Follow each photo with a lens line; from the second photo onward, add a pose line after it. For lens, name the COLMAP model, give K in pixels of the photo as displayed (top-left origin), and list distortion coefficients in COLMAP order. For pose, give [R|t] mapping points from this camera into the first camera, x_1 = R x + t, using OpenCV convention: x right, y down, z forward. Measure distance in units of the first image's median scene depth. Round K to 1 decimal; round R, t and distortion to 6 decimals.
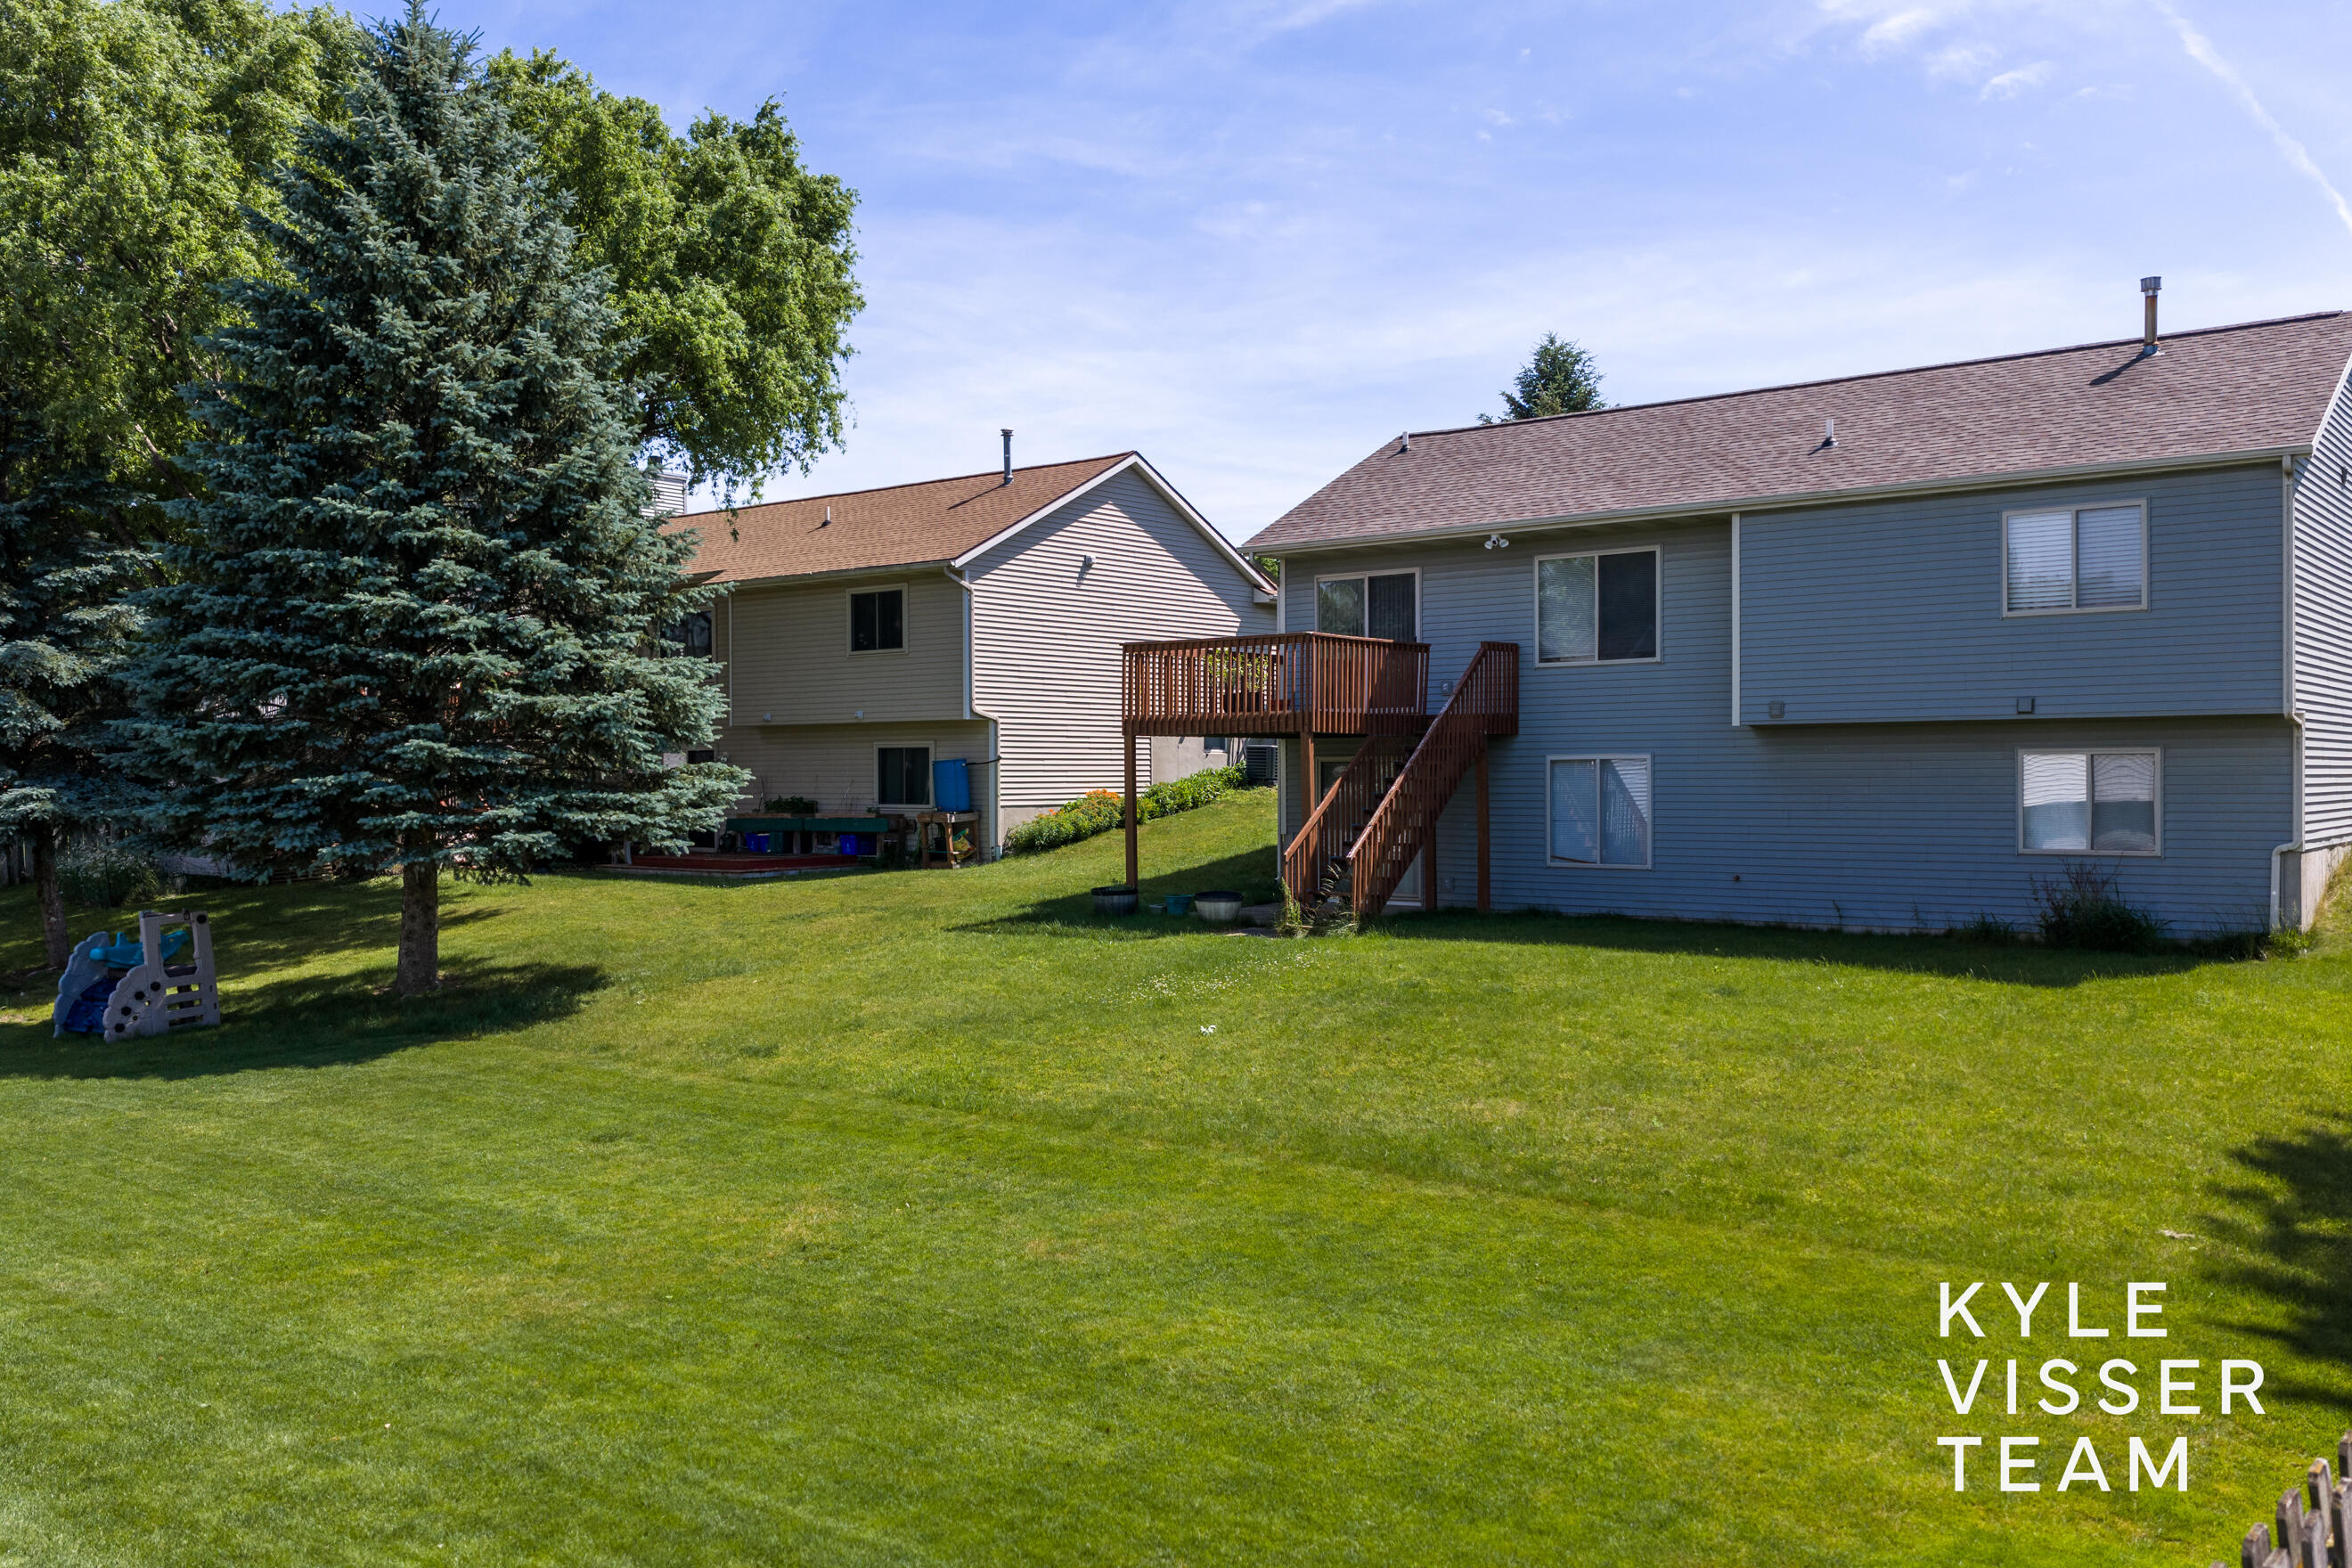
lens RADIAL K [[1947.3, 0, 1176.0], [0, 1947.3, 784.0], [0, 0, 1]] dist [0.001428, 0.001869]
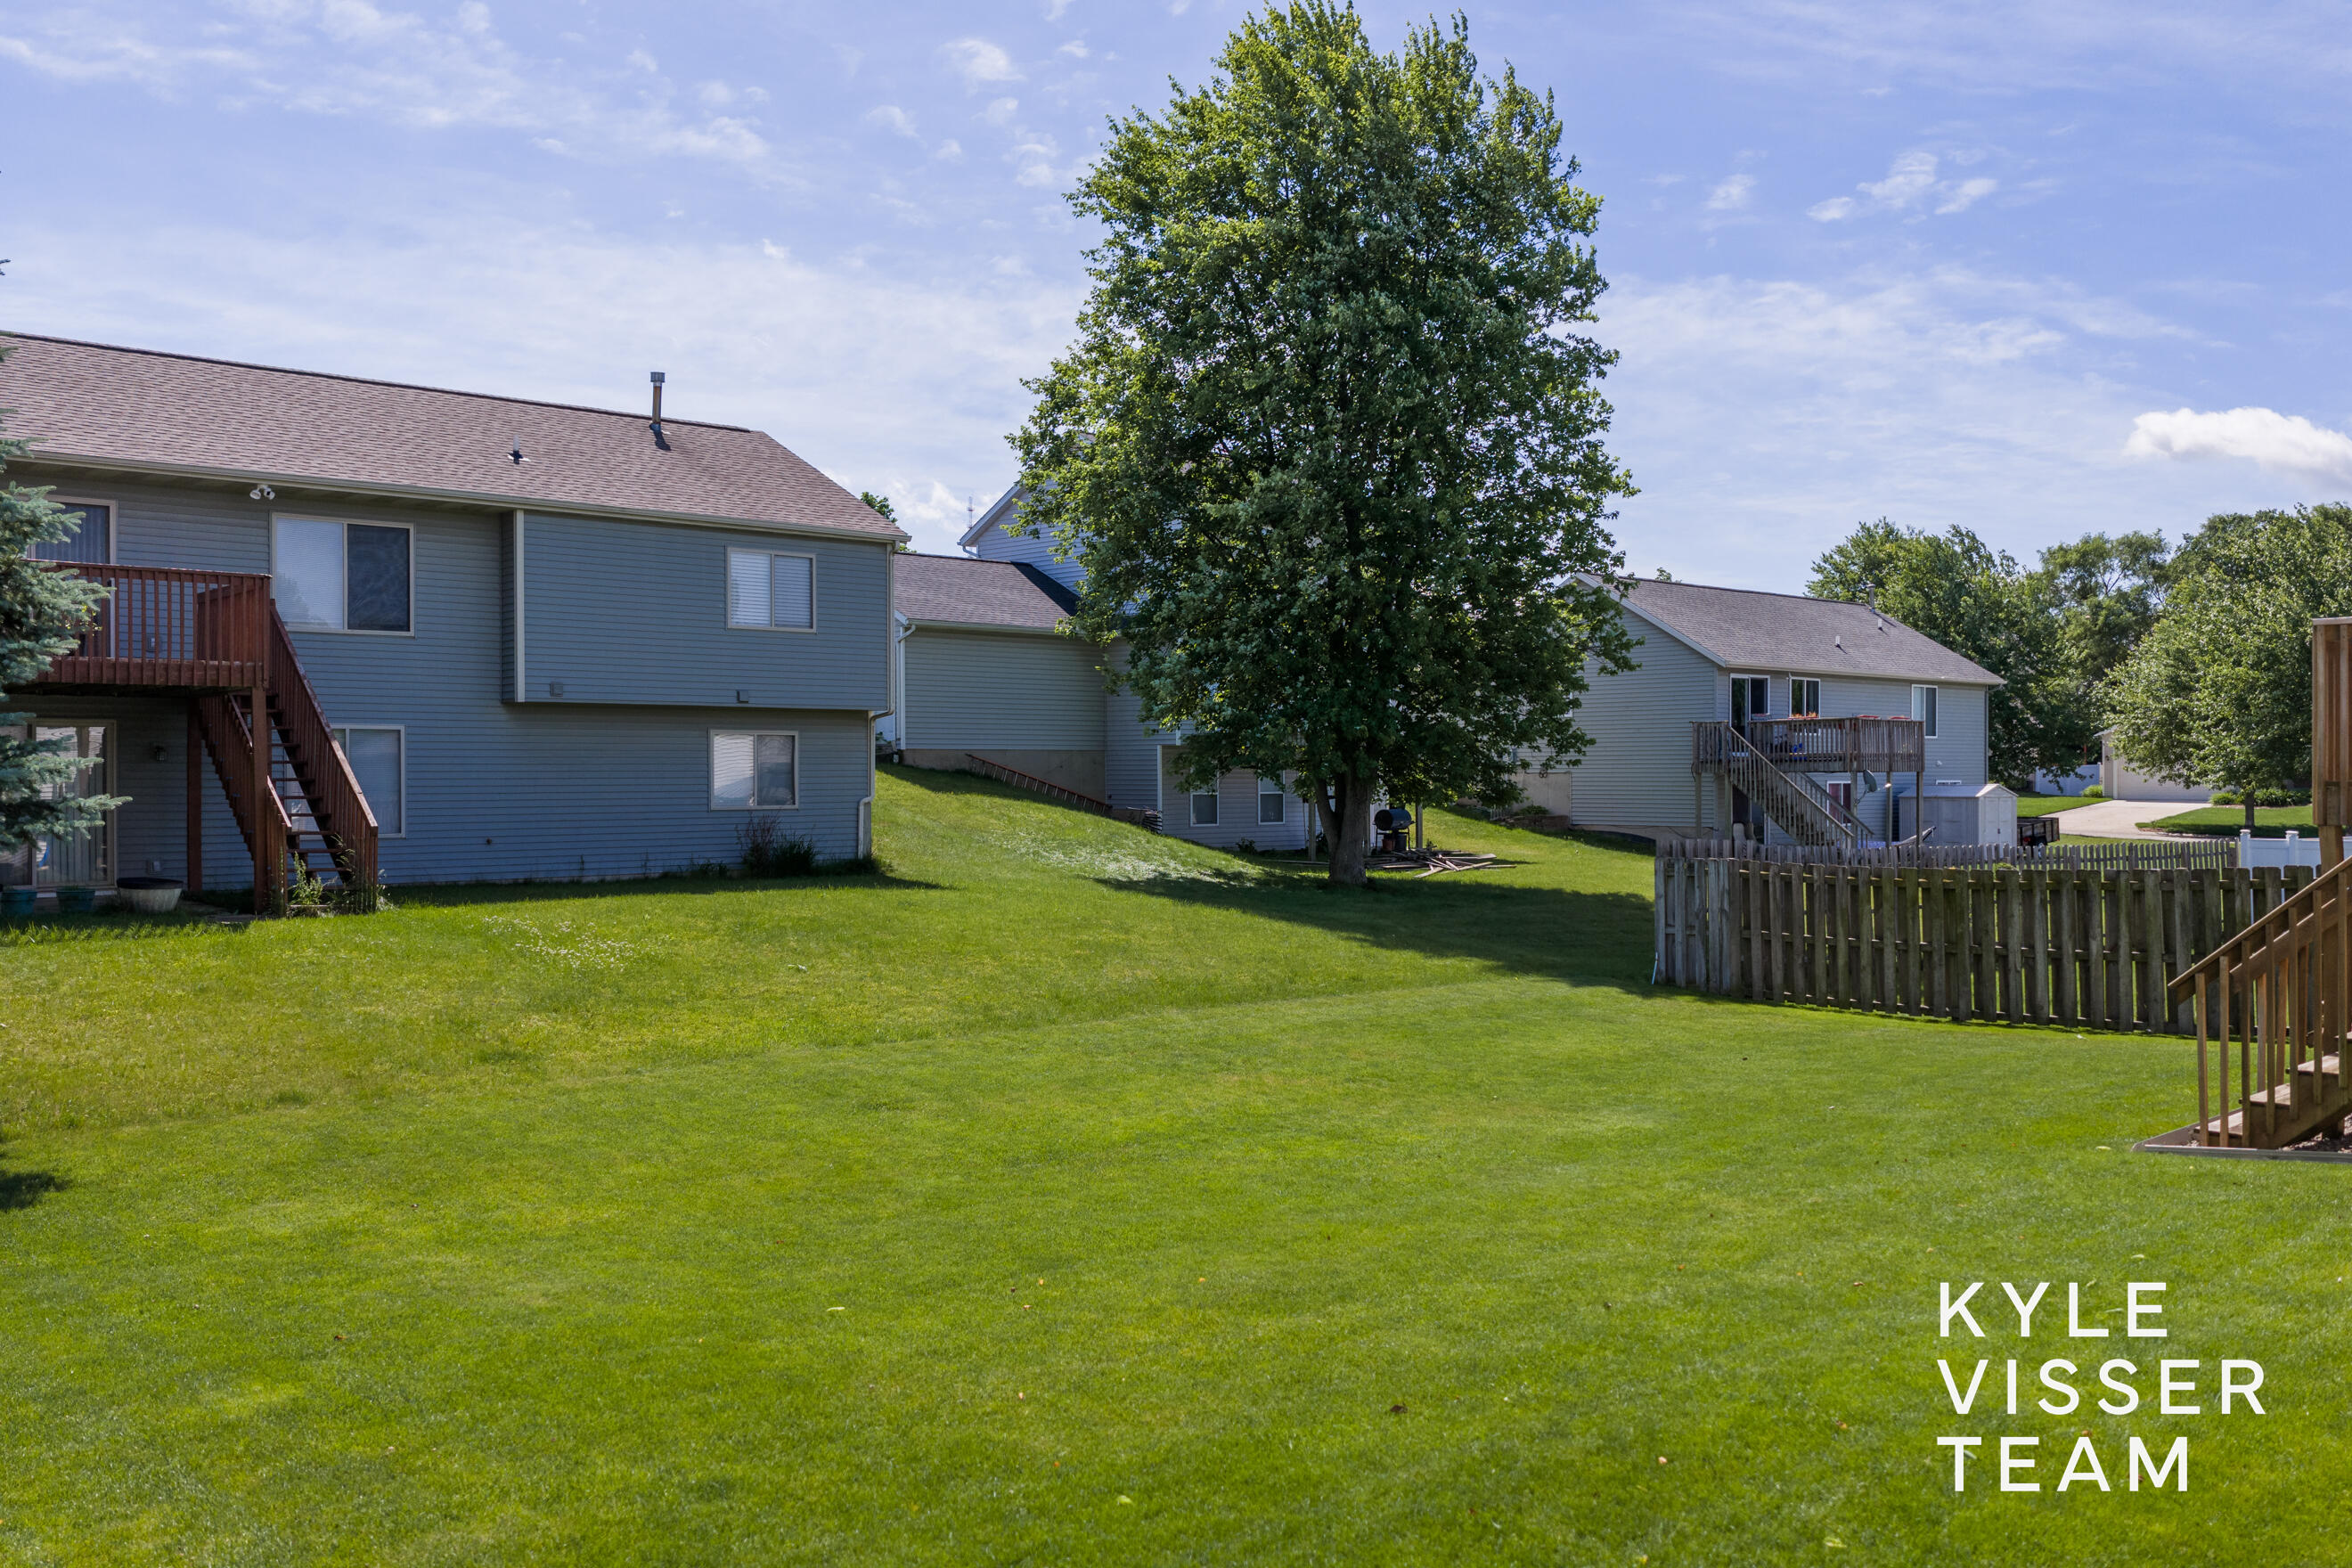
lens RADIAL K [[1947.3, 0, 1176.0], [0, 1947.3, 784.0], [0, 0, 1]] dist [0.001428, 0.001869]
pose [[0.149560, -0.002750, 0.988749, -0.764084], [-0.002501, 0.999992, 0.003160, 0.012436], [-0.988749, -0.002946, 0.149552, 0.469619]]
